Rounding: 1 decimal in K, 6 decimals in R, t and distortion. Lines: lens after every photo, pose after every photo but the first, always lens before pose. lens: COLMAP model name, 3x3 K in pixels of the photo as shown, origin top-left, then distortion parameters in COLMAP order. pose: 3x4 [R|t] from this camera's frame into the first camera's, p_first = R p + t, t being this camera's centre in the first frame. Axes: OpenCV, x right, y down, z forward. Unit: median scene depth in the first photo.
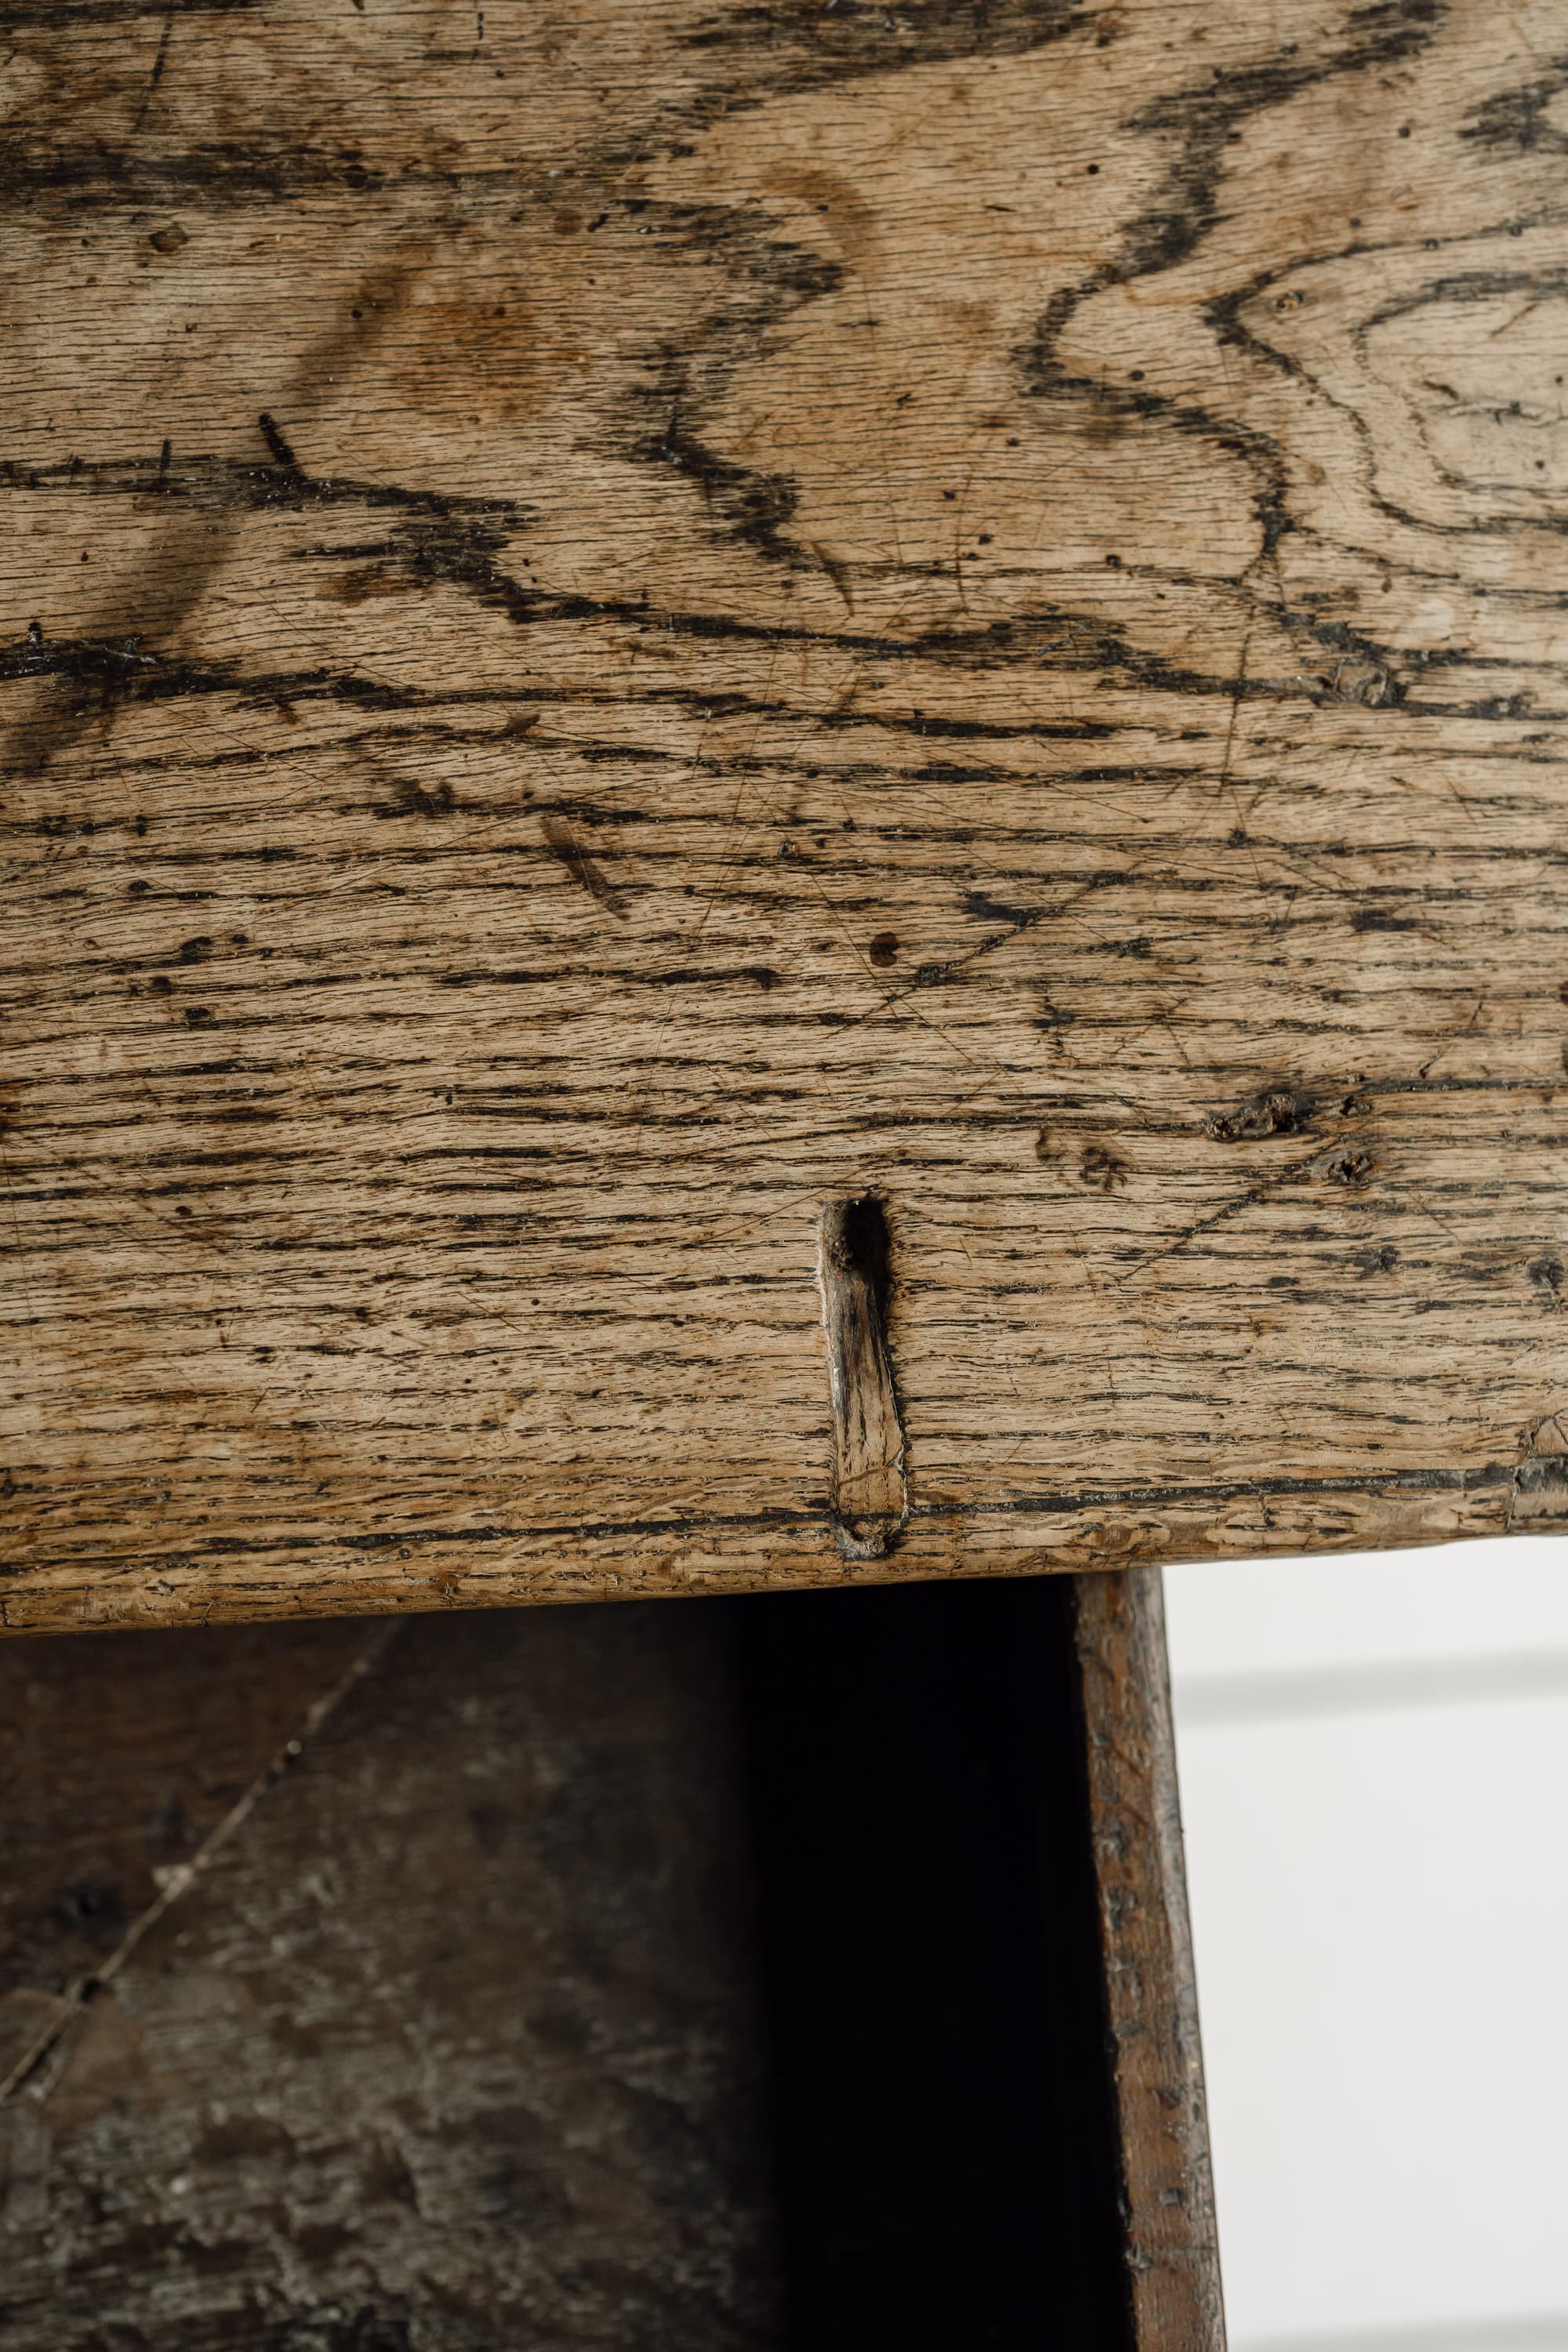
lens RADIAL K [[3555.8, 0, 758.5], [0, 3555.8, 1173.7], [0, 0, 1]] dist [-0.014513, 0.125762]
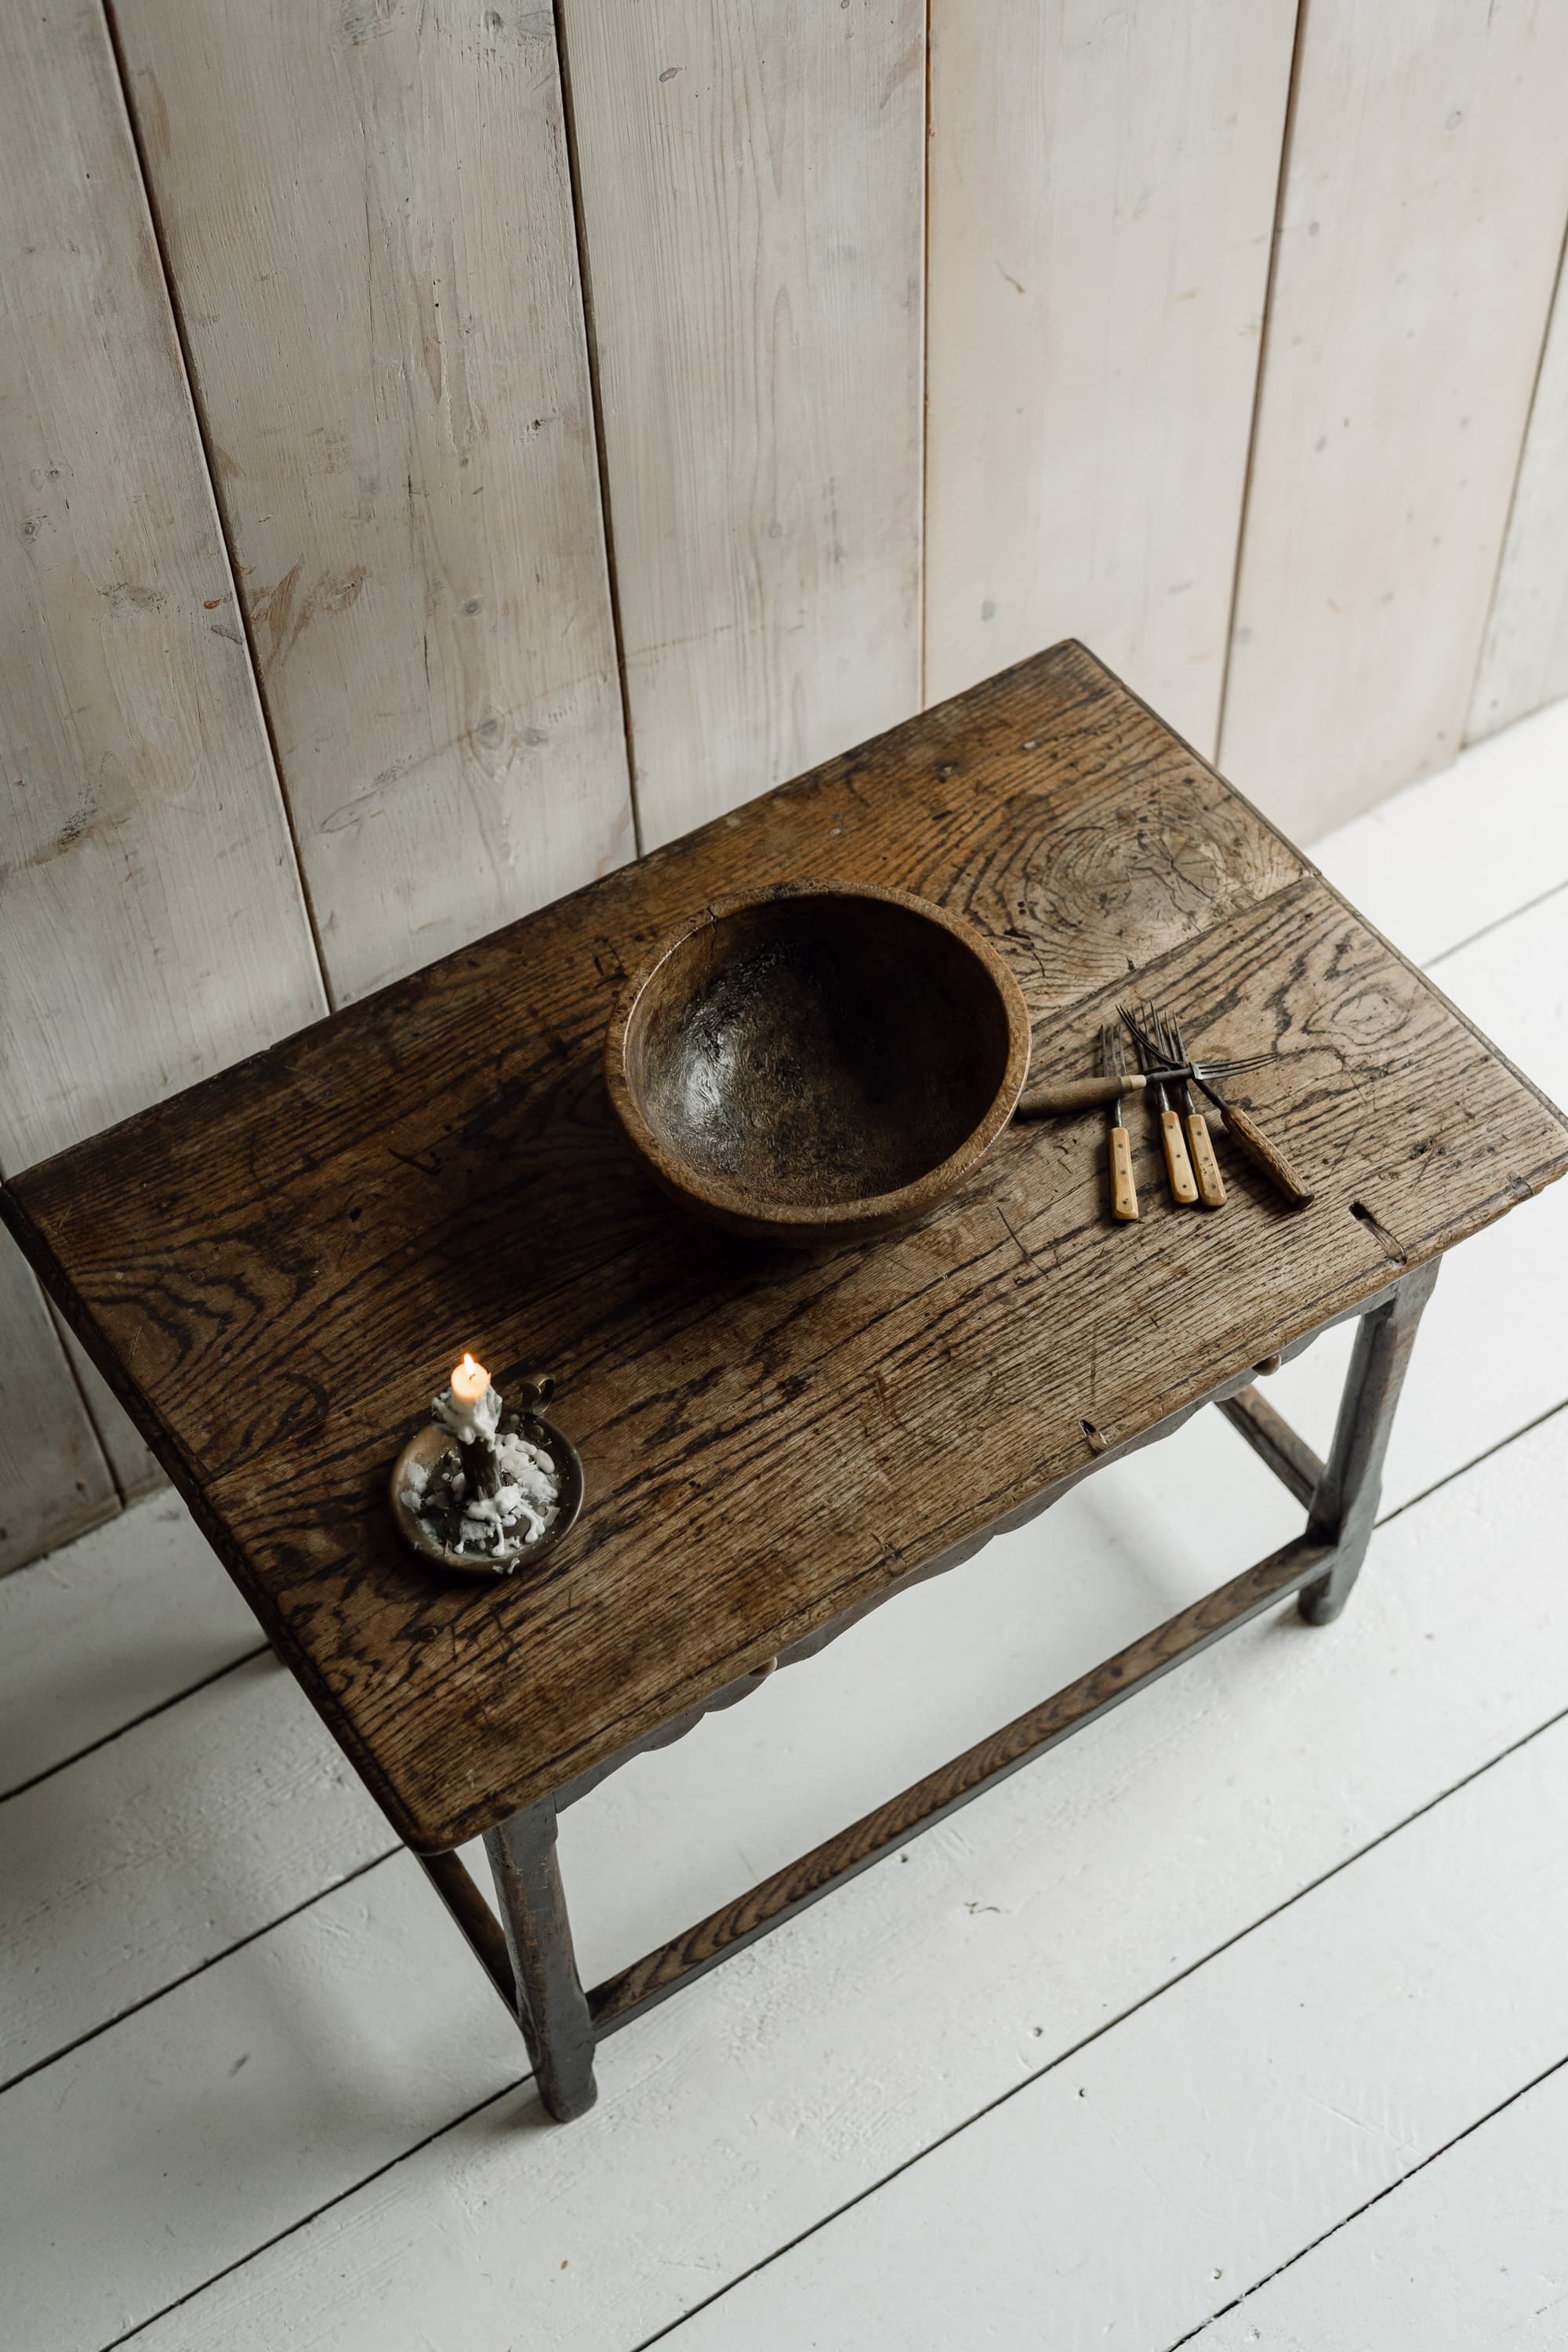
lens RADIAL K [[3217.6, 0, 794.5], [0, 3217.6, 1225.2], [0, 0, 1]] dist [-0.002907, 0.082788]
pose [[0.863404, -0.459597, 0.208095, -1.411657], [0.502542, 0.747049, -0.435166, 1.413987], [0.044543, 0.480301, 0.875972, -2.518303]]
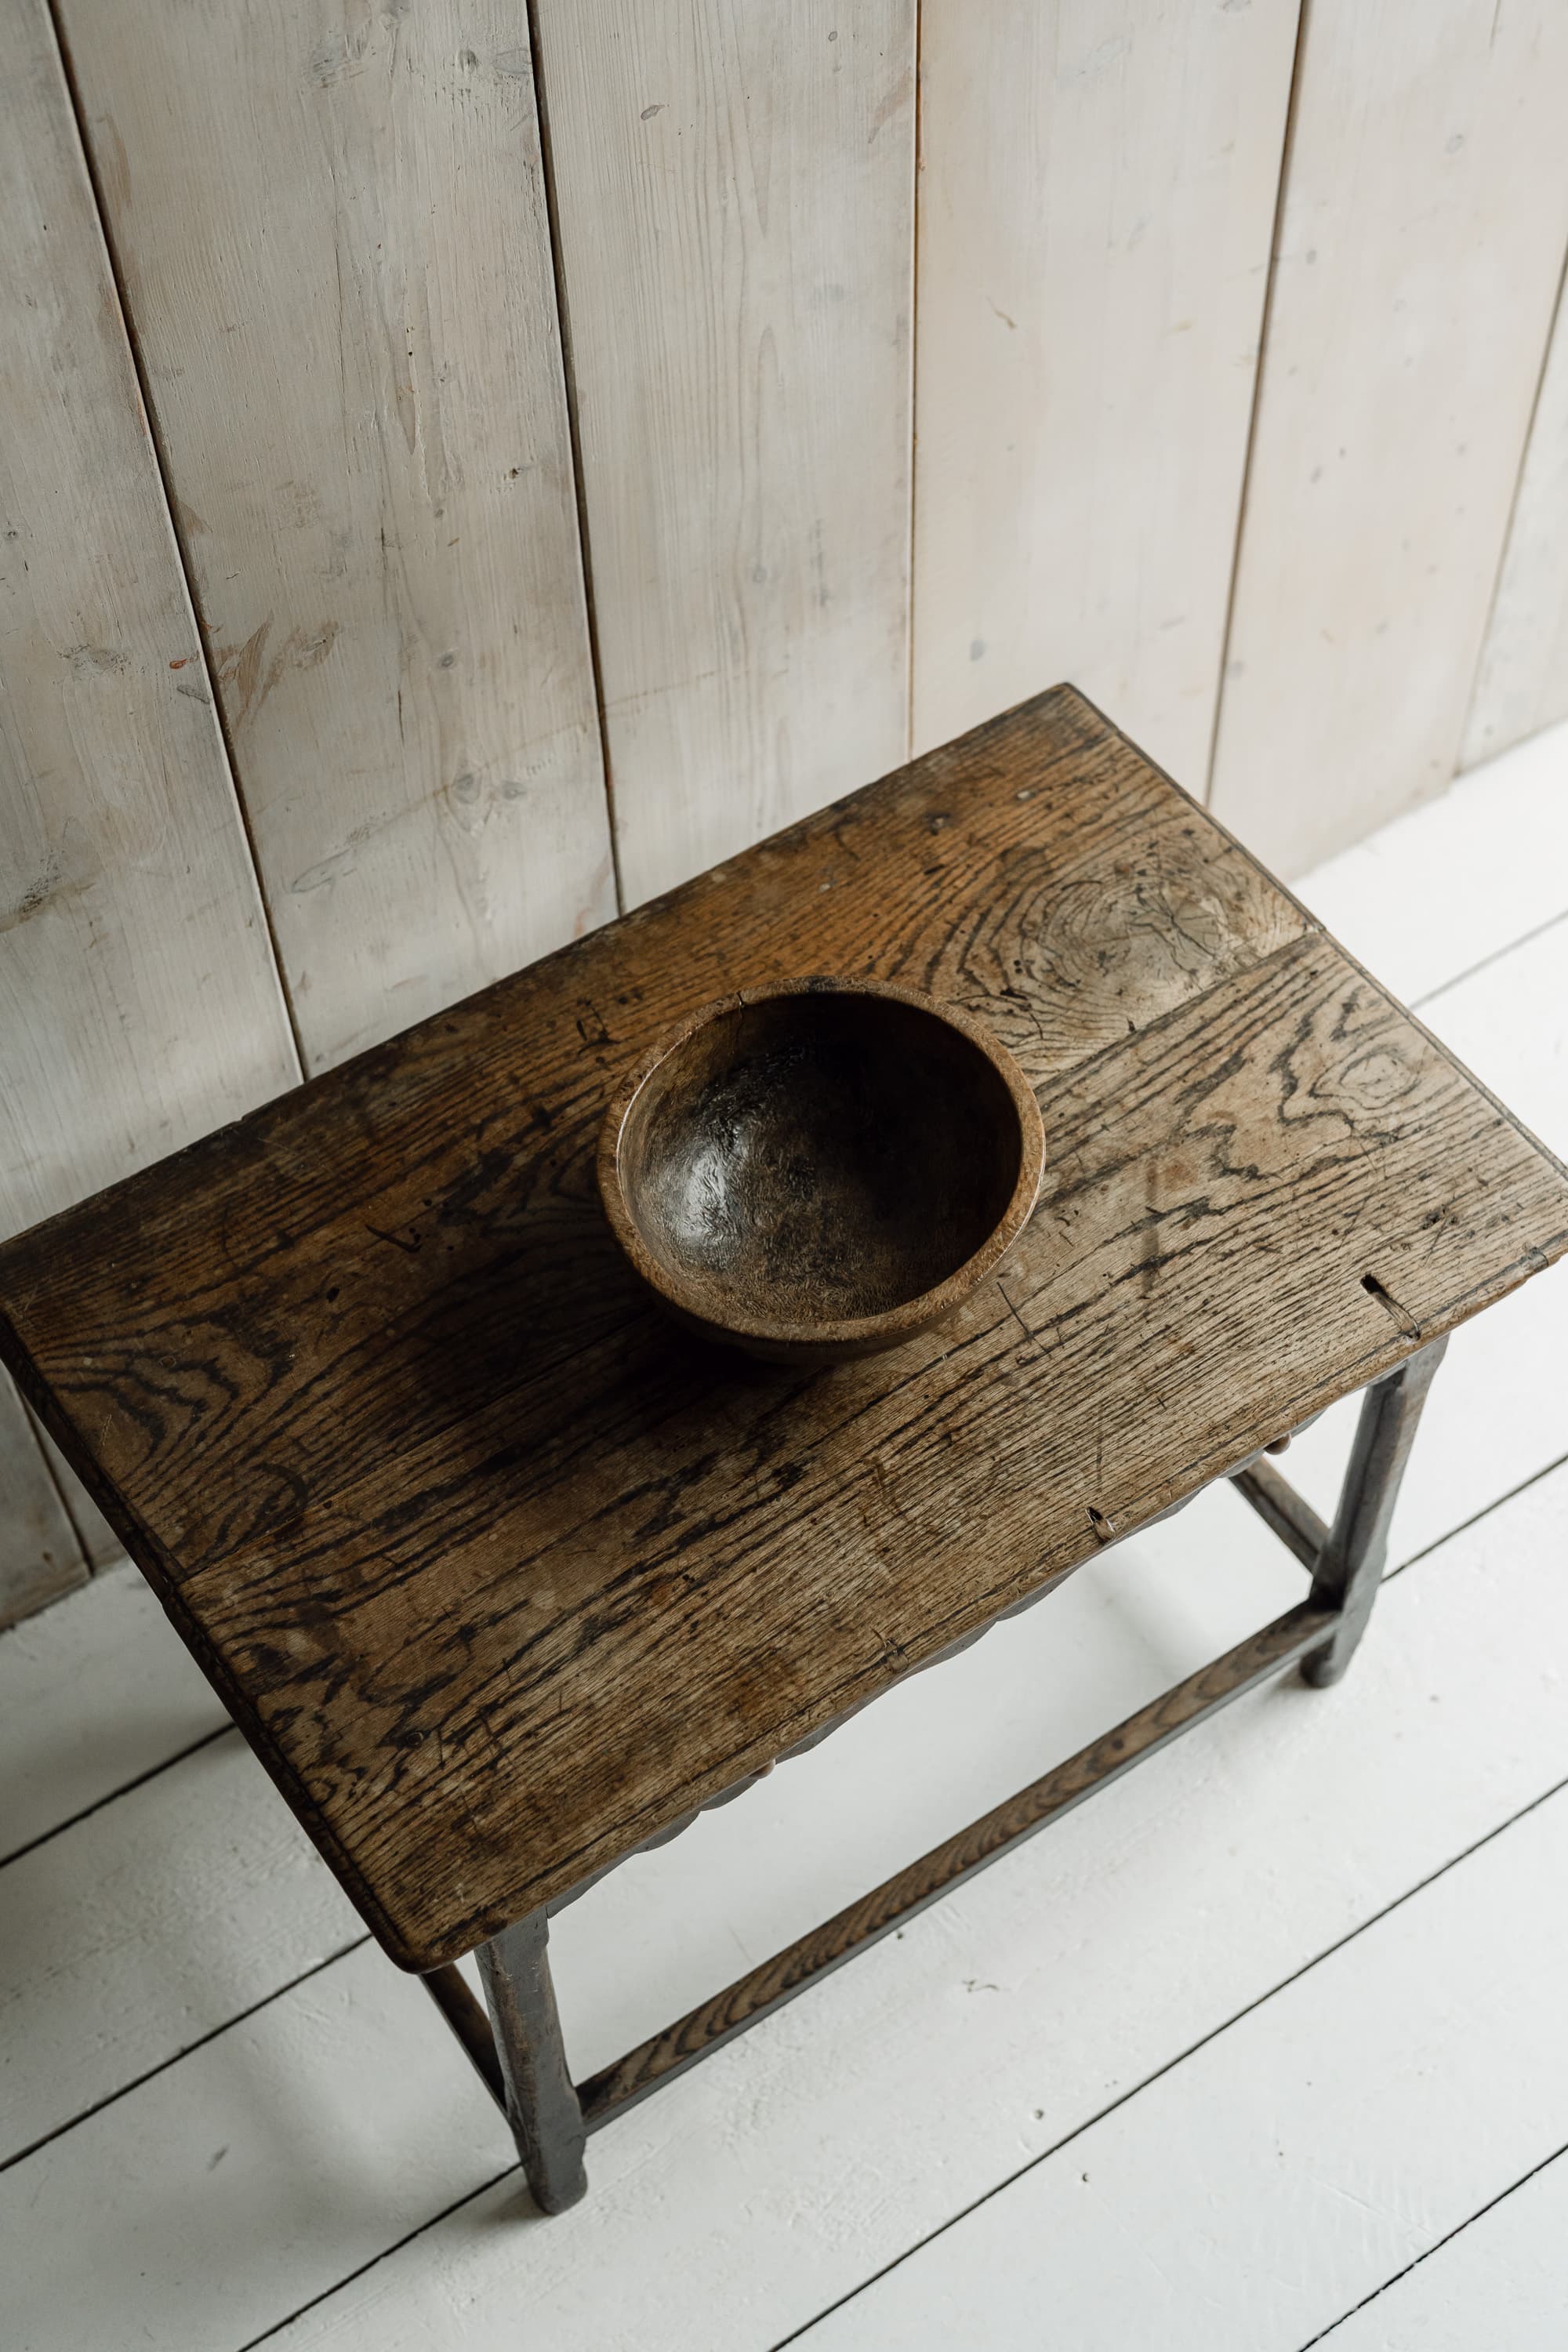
lens RADIAL K [[3216.5, 0, 799.2], [0, 3216.5, 1238.1], [0, 0, 1]] dist [-0.006514, 0.125214]
pose [[0.857066, -0.468430, 0.214501, -1.360143], [0.513961, 0.748439, -0.419146, 1.241853], [0.035800, 0.469481, 0.882216, -2.459528]]
